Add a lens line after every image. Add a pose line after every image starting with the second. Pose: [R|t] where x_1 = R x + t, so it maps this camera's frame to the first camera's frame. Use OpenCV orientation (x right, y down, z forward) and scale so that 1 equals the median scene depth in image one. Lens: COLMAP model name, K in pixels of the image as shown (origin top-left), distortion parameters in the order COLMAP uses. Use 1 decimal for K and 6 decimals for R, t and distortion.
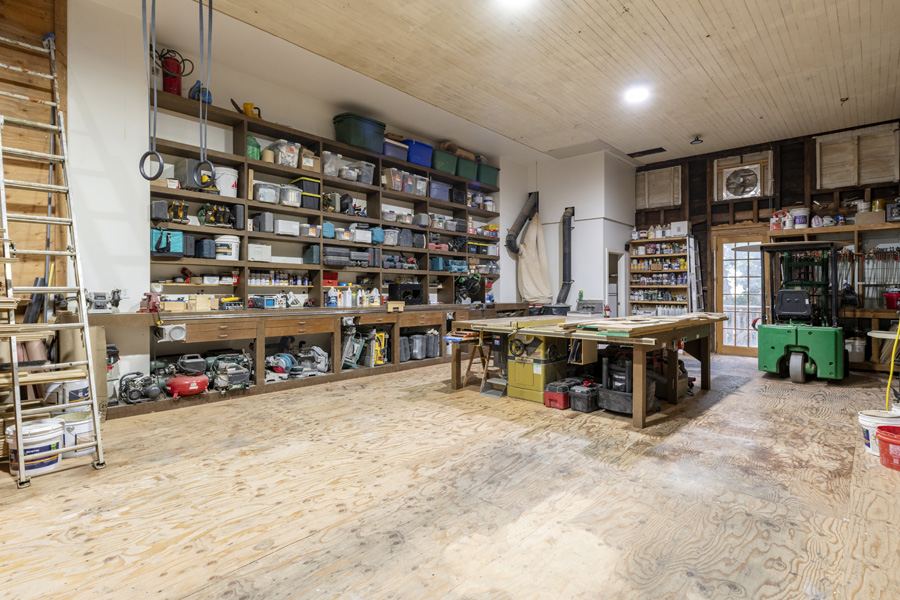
lens RADIAL K [[443.1, 0, 457.6], [0, 443.1, 287.5], [0, 0, 1]] dist [0.005169, -0.002319]
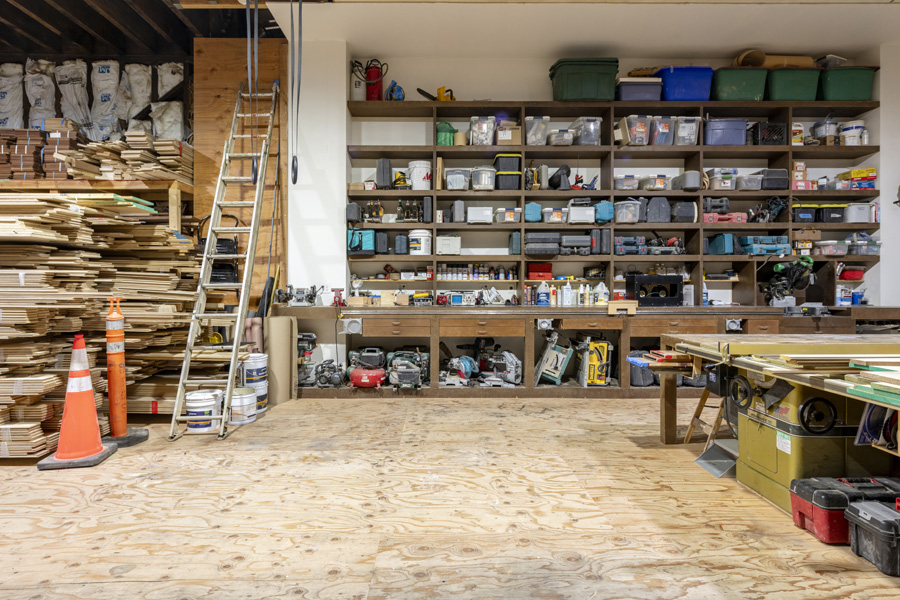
lens RADIAL K [[474.4, 0, 441.7], [0, 474.4, 287.7], [0, 0, 1]] dist [0.007705, -0.004504]
pose [[0.680357, -0.002131, -0.732877, 0.239903], [0.009699, 0.999934, 0.006096, 0.003531], [0.732816, -0.011256, 0.680333, 0.278140]]
